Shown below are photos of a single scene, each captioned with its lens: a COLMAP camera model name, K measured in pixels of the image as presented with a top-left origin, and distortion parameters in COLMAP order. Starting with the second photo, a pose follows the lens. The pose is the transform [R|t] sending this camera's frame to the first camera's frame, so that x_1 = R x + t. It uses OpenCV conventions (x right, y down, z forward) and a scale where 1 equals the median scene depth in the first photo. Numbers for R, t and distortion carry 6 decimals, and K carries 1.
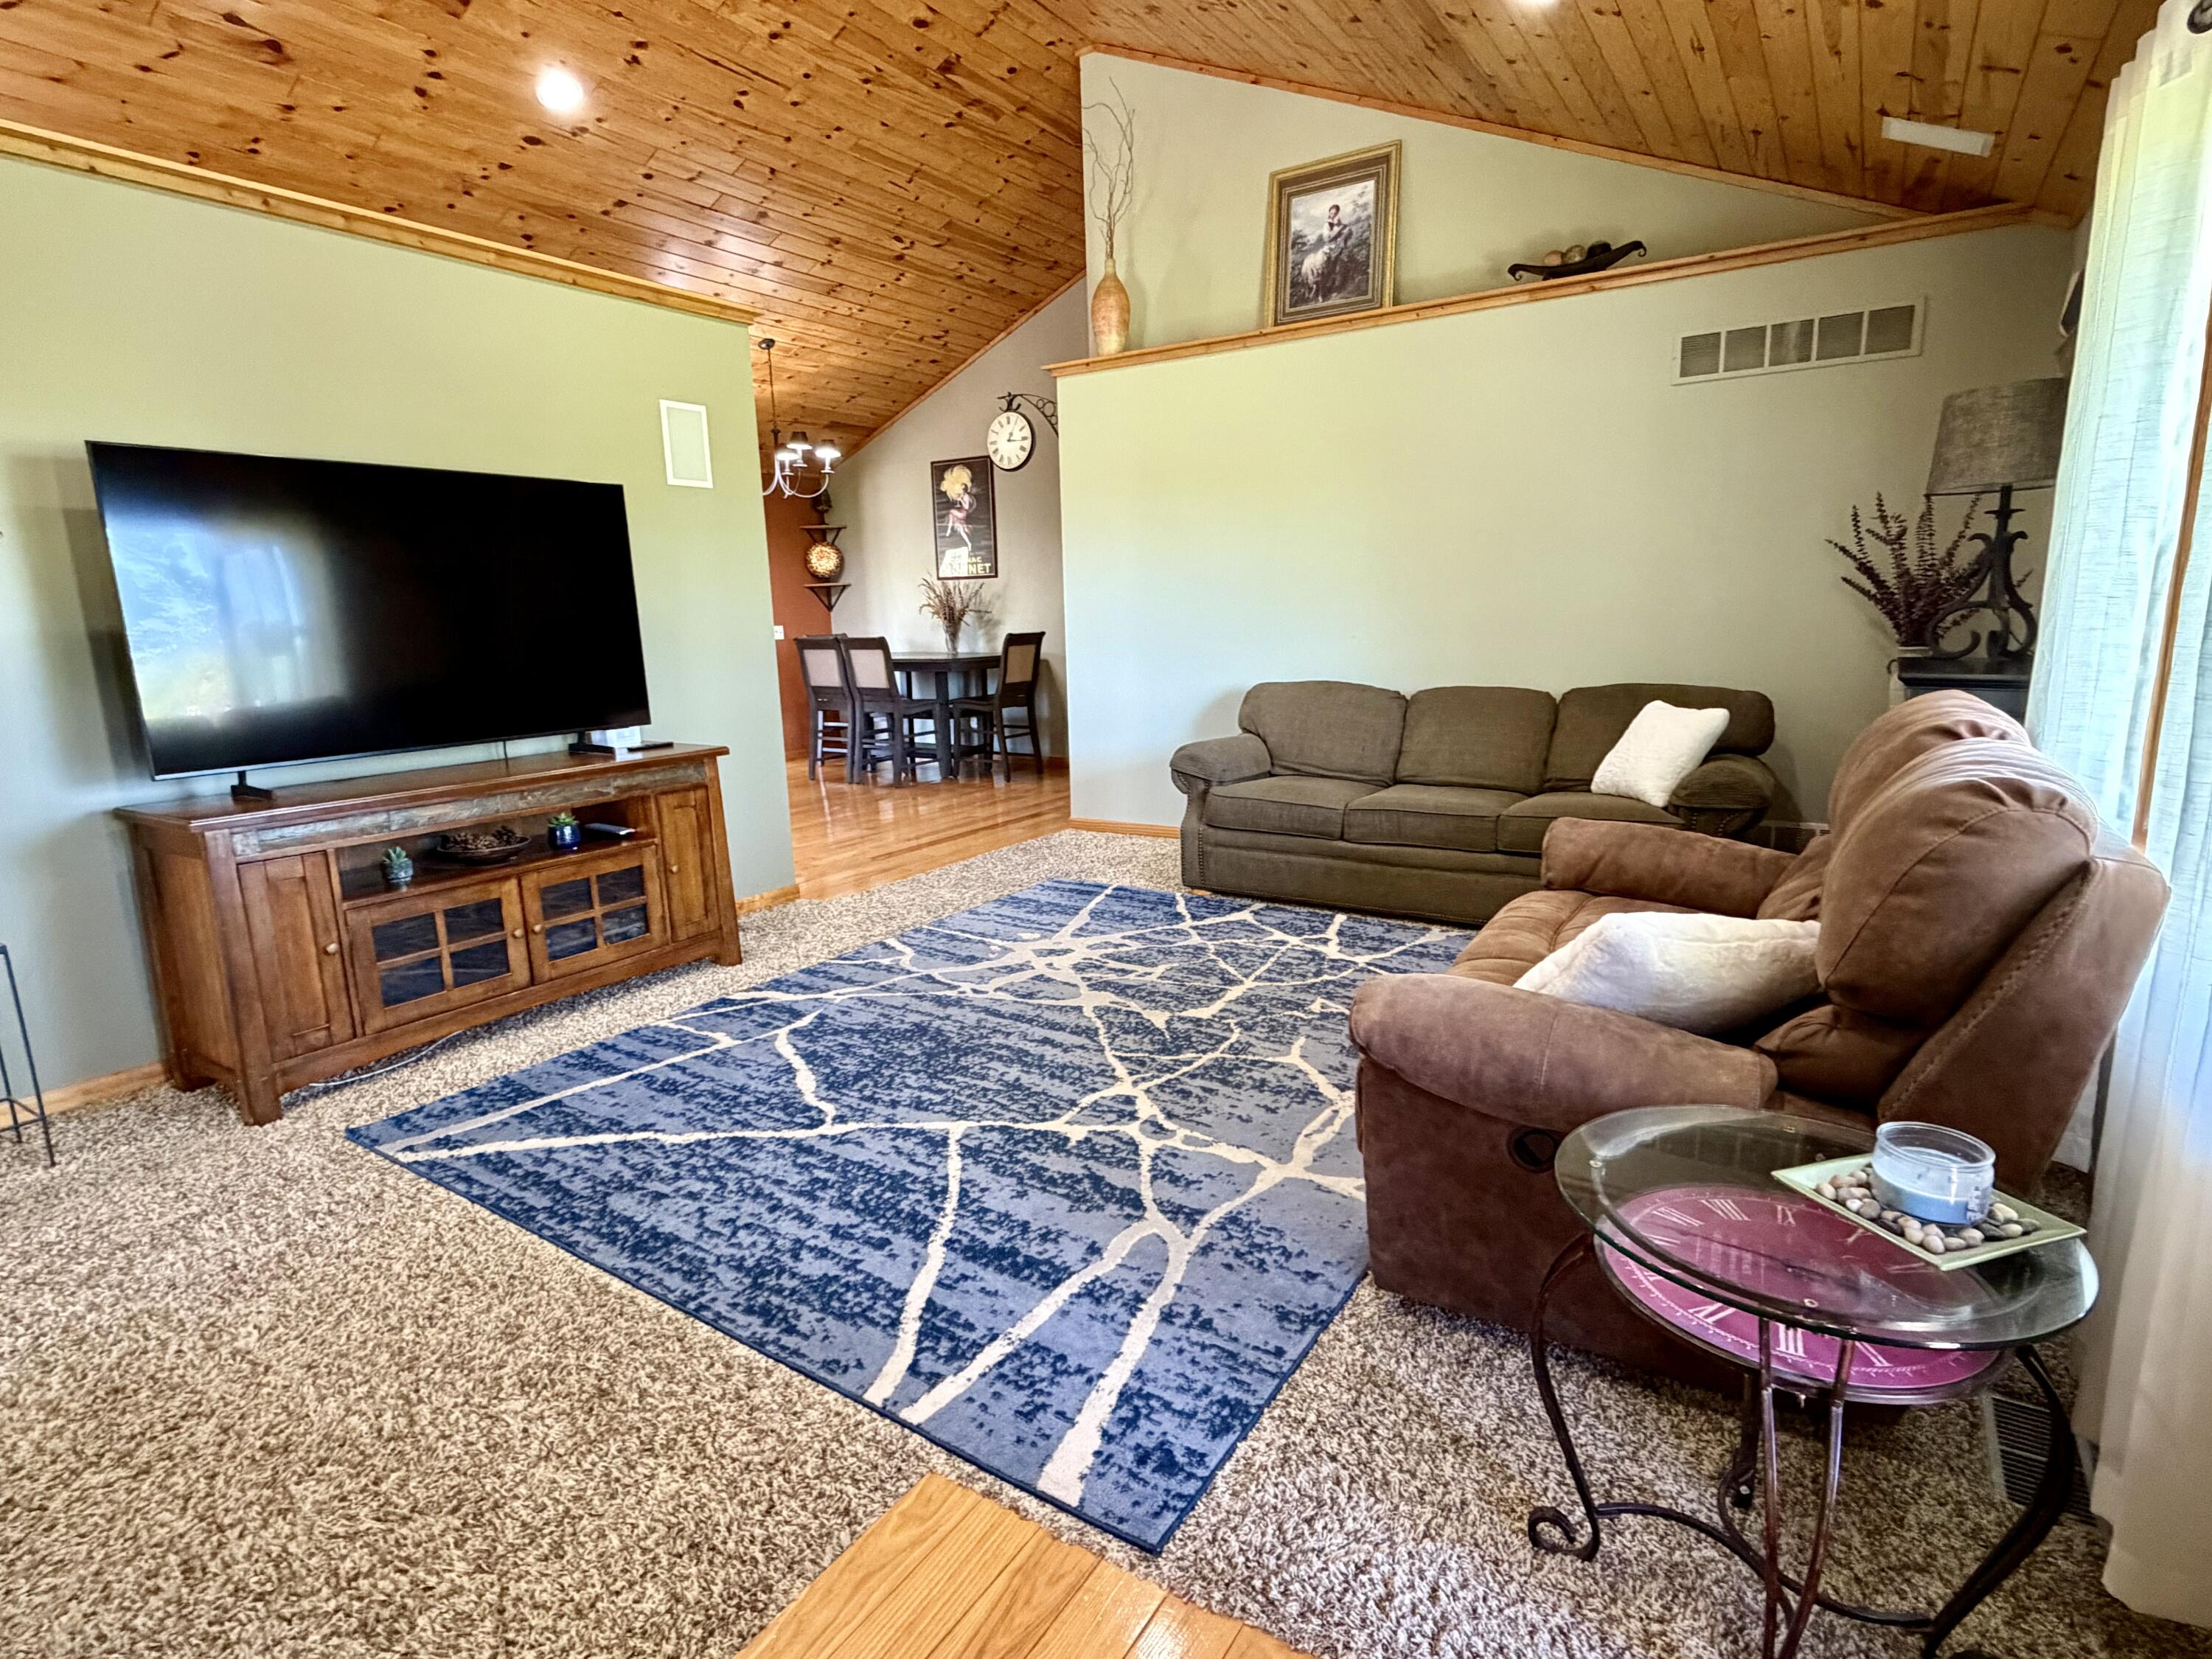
lens RADIAL K [[1144.8, 0, 1098.6], [0, 1144.8, 828.8], [0, 0, 1]] dist [0.002026, -0.001310]
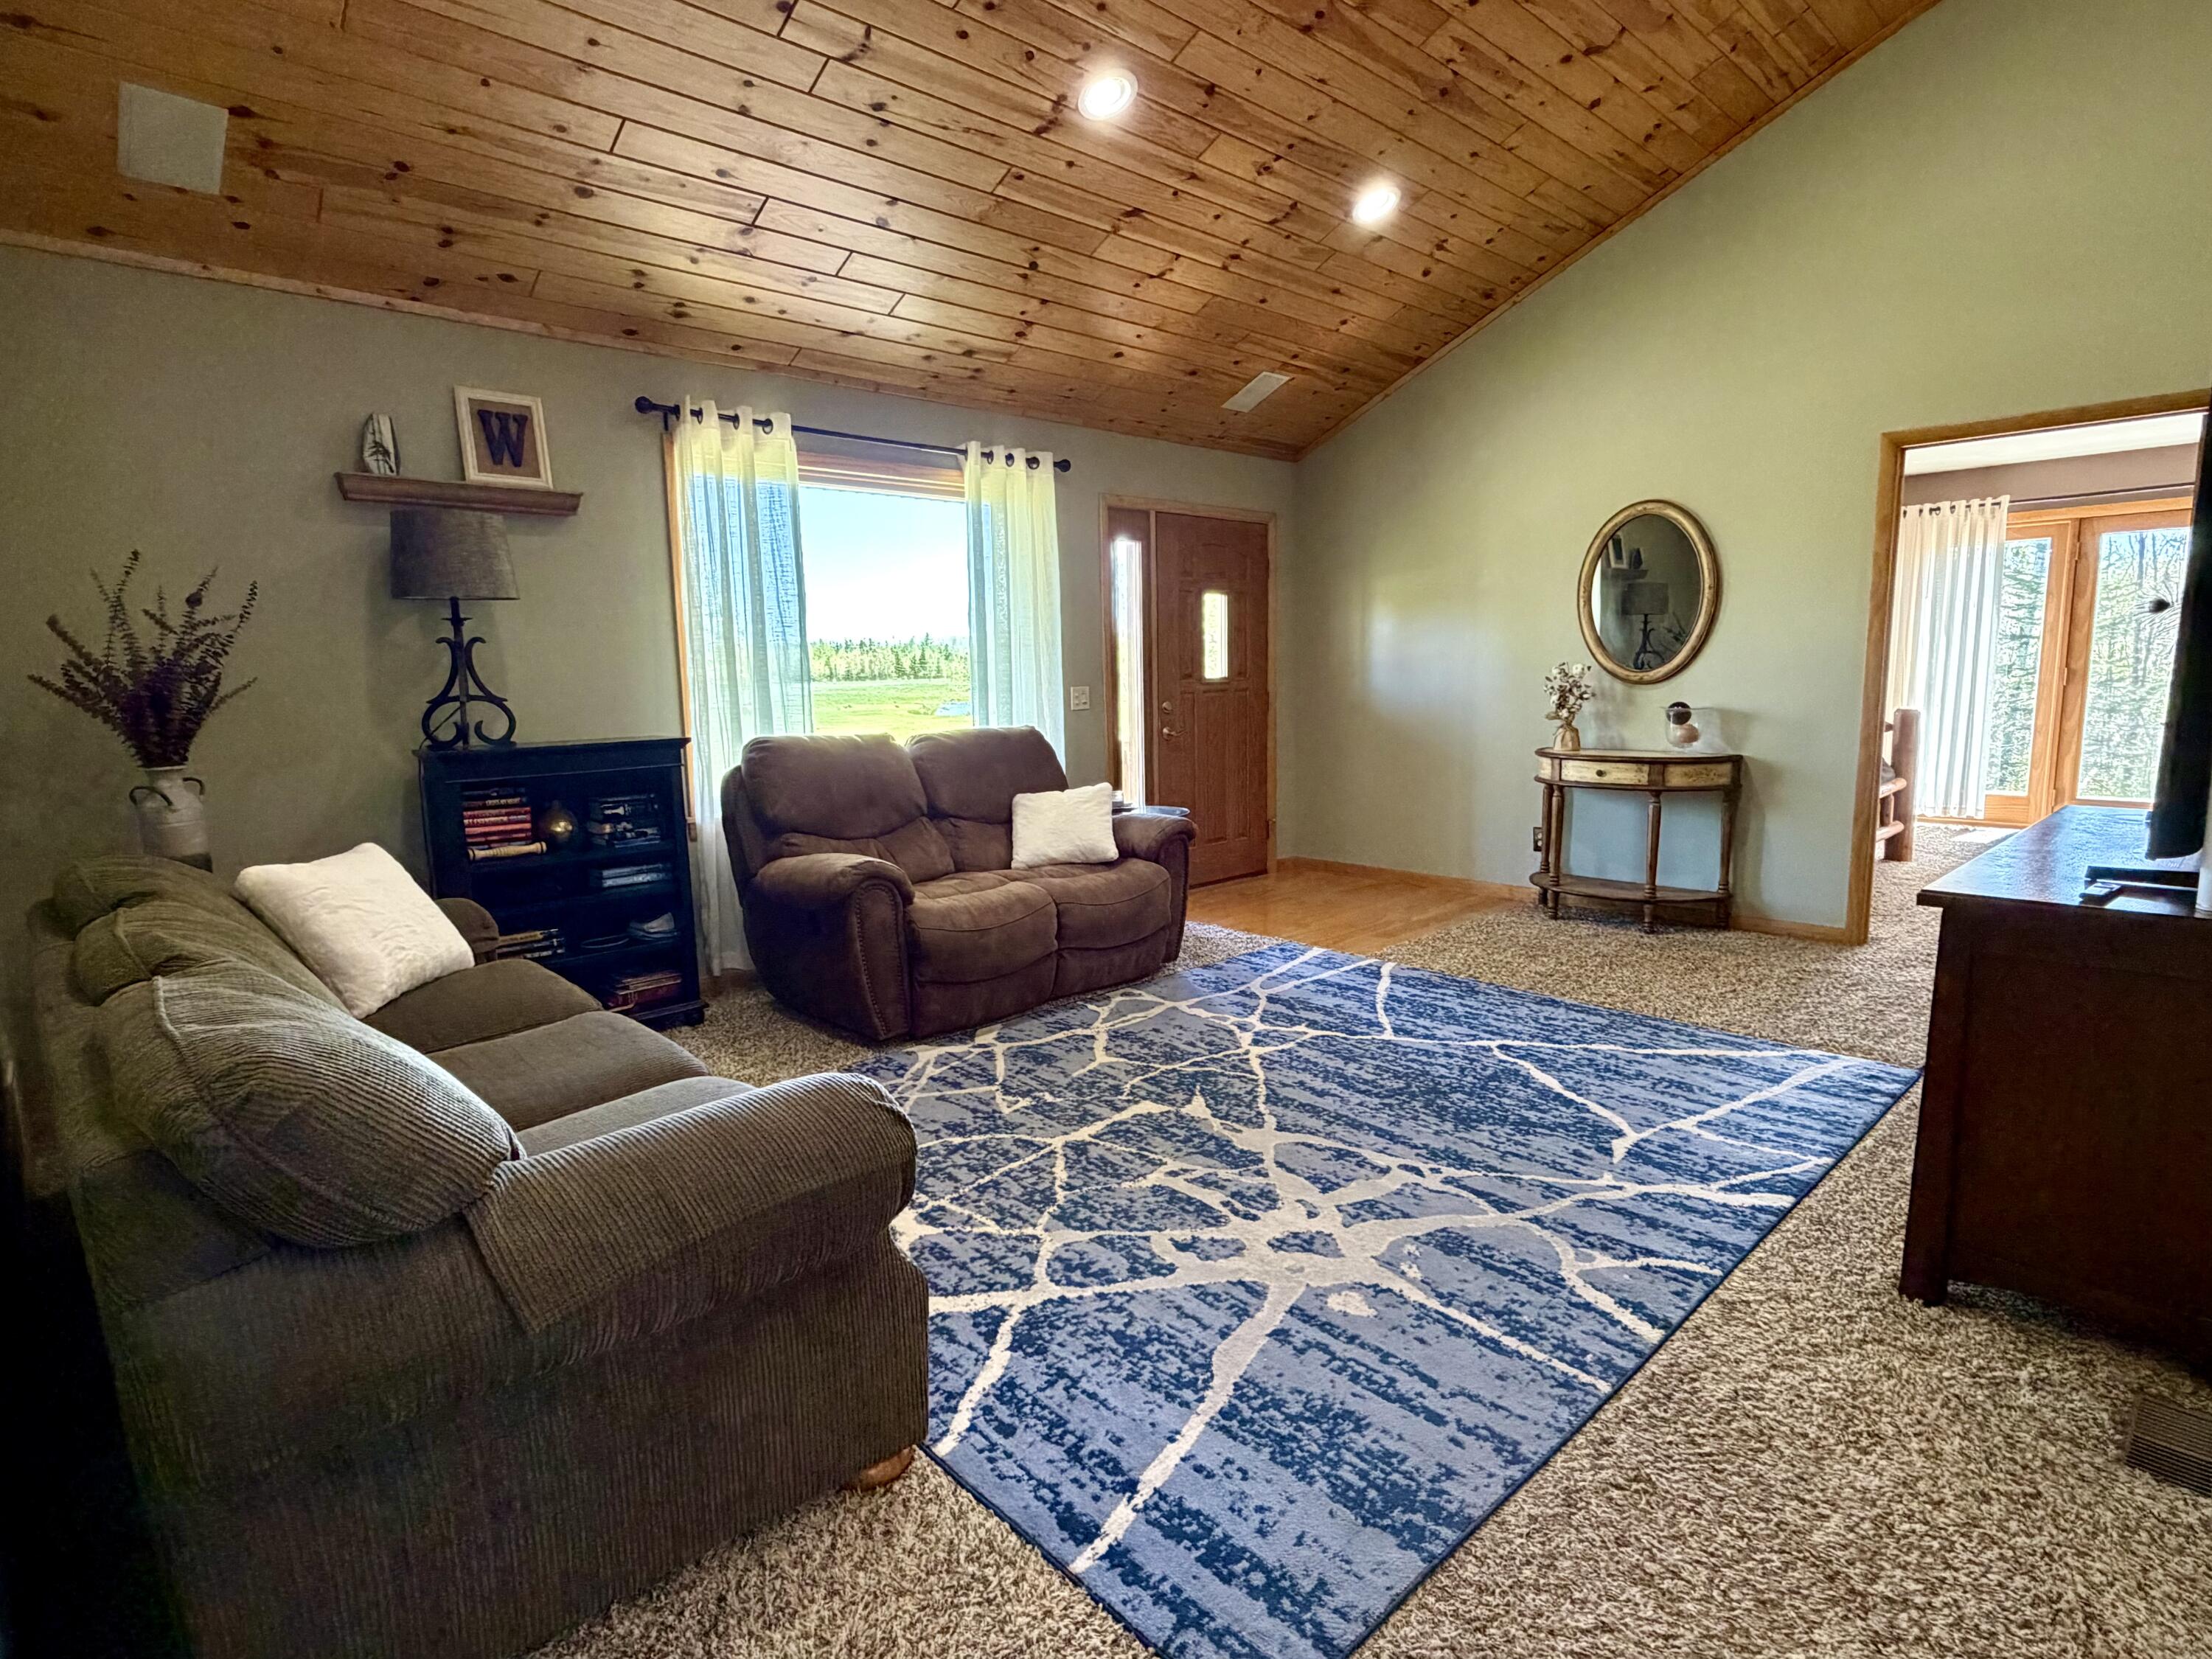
lens RADIAL K [[1144.8, 0, 1109.1], [0, 1144.8, 834.2], [0, 0, 1]] dist [0.002026, -0.001310]
pose [[-0.971469, 0.014795, 0.236705, -0.104720], [0.092338, 0.942895, 0.320035, -0.355976], [-0.218453, 0.332761, -0.917359, 1.854323]]
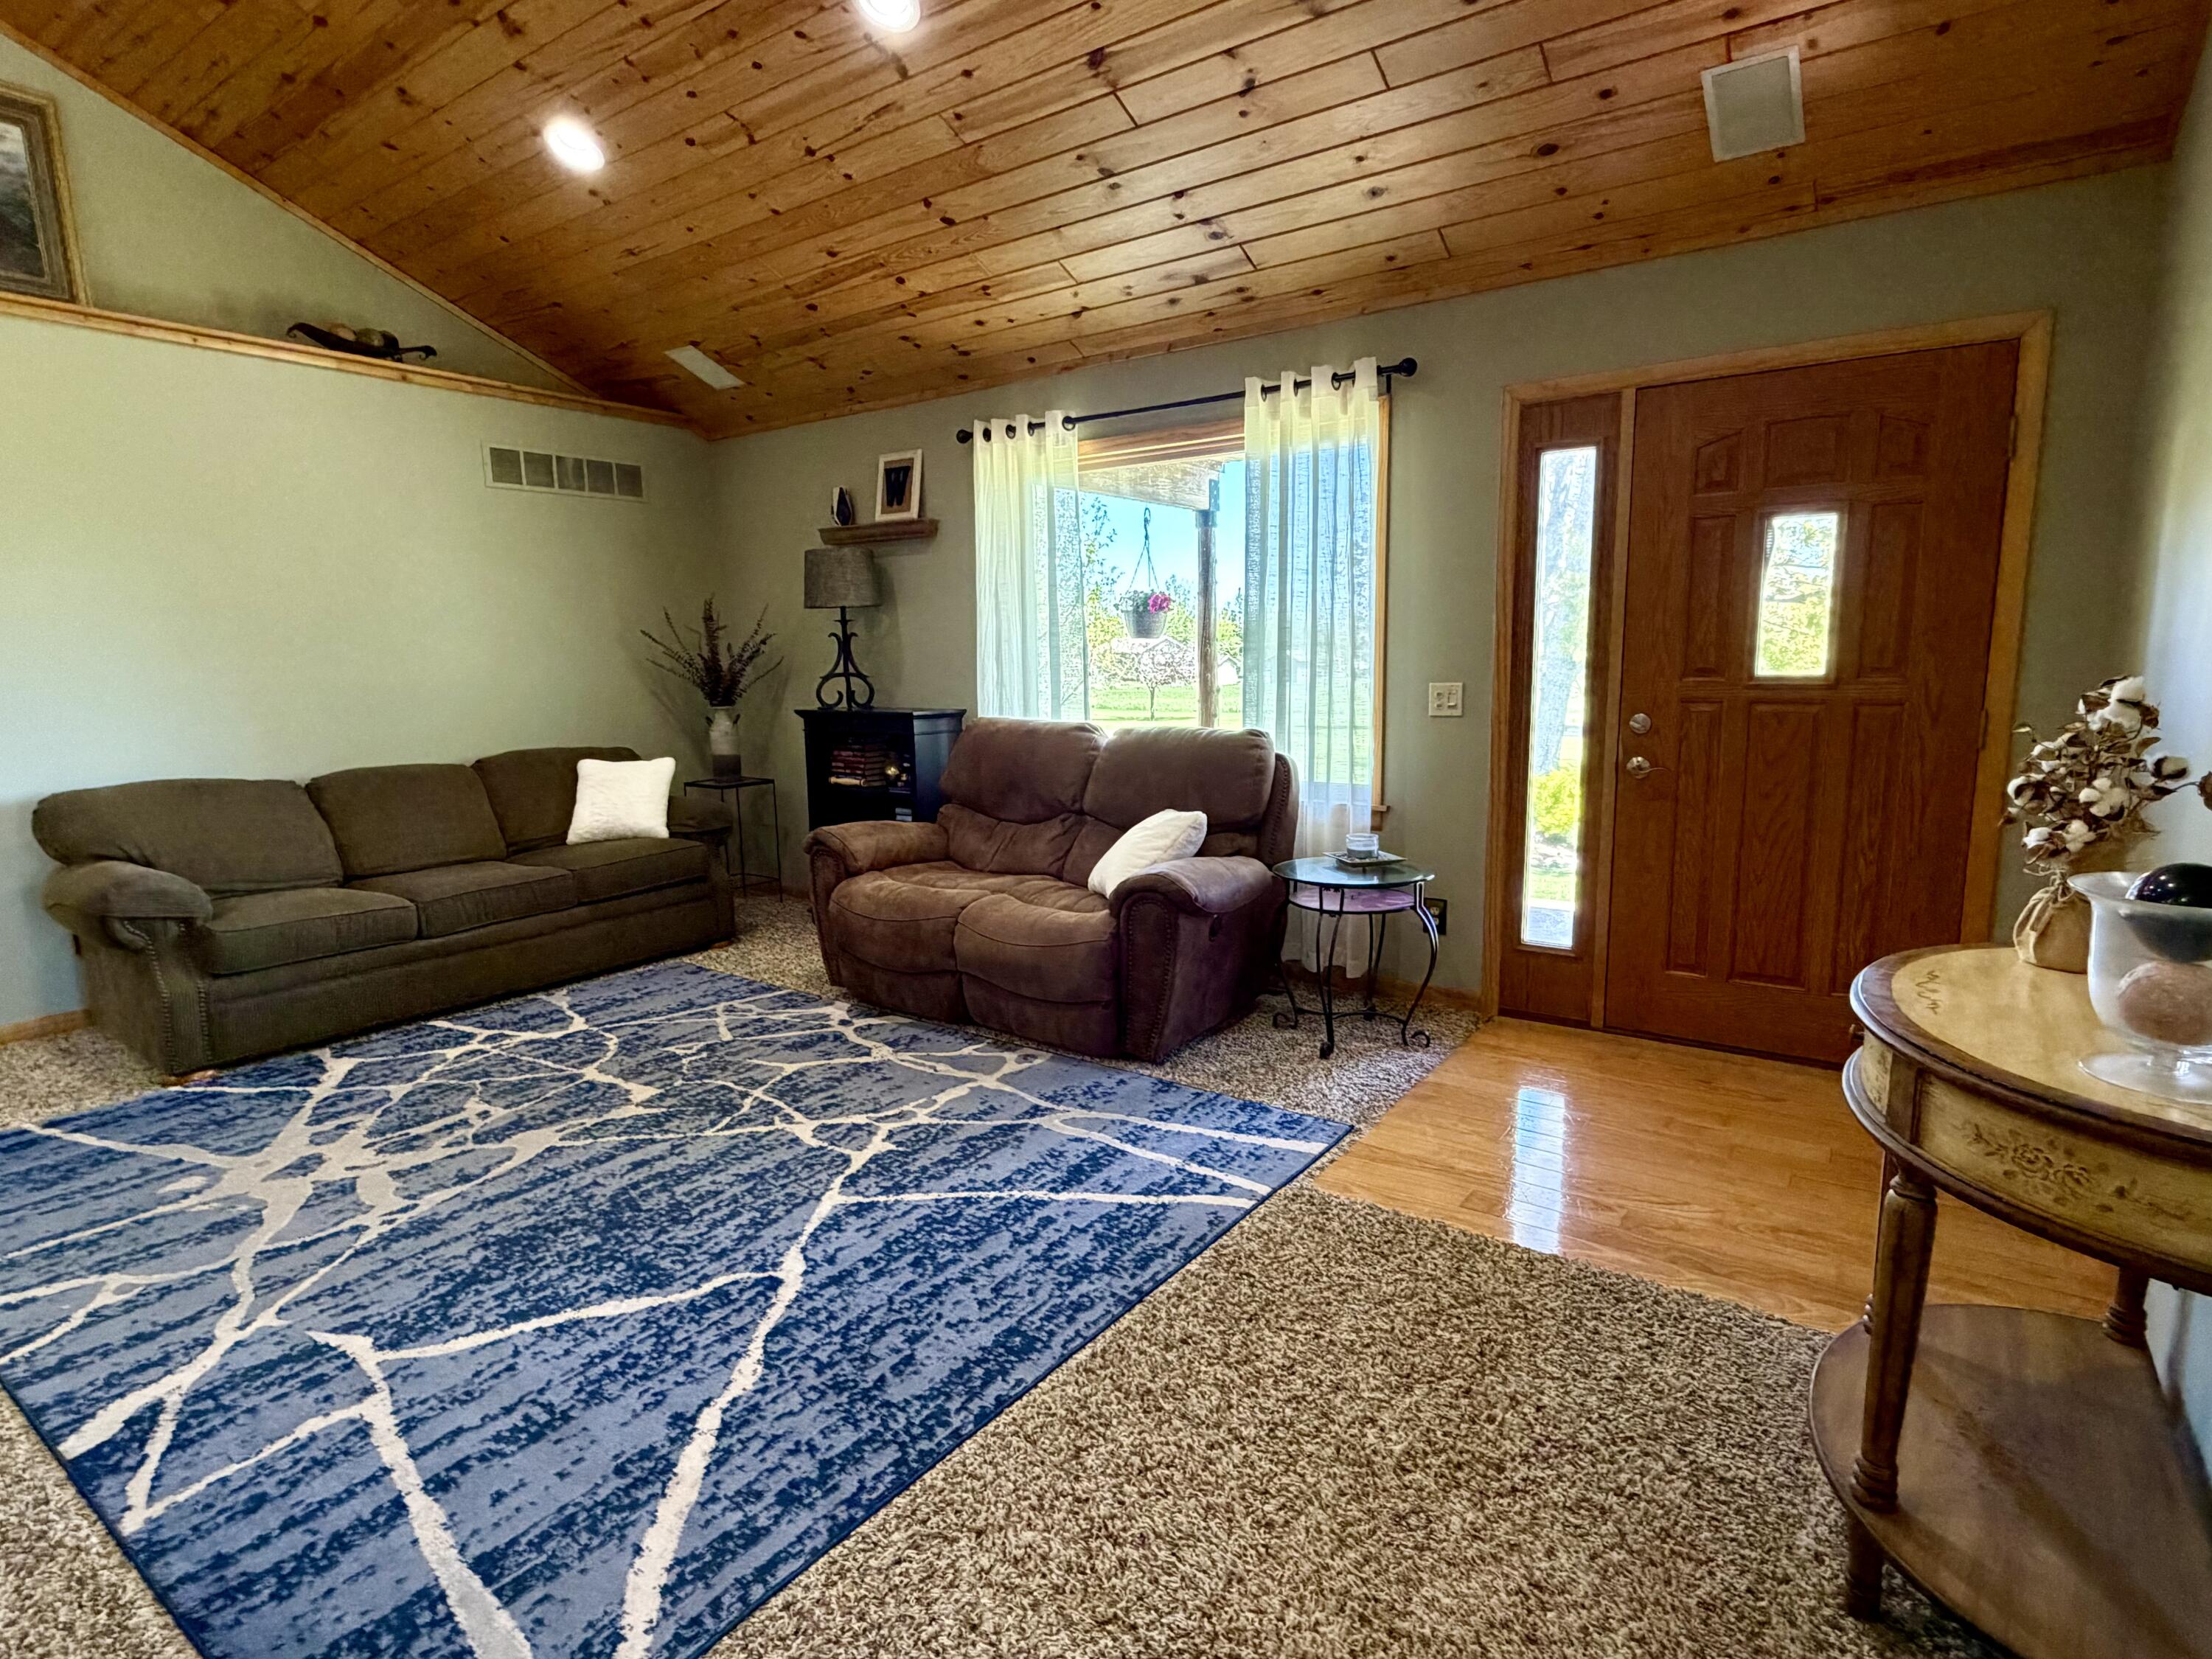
lens RADIAL K [[1144.8, 0, 1102.1], [0, 1144.8, 836.9], [0, 0, 1]] dist [0.002026, -0.001310]
pose [[0.036681, -0.133121, 0.990421, -0.855140], [0.206958, 0.970613, 0.122794, -0.089442], [-0.977662, 0.200471, 0.063154, 0.545881]]
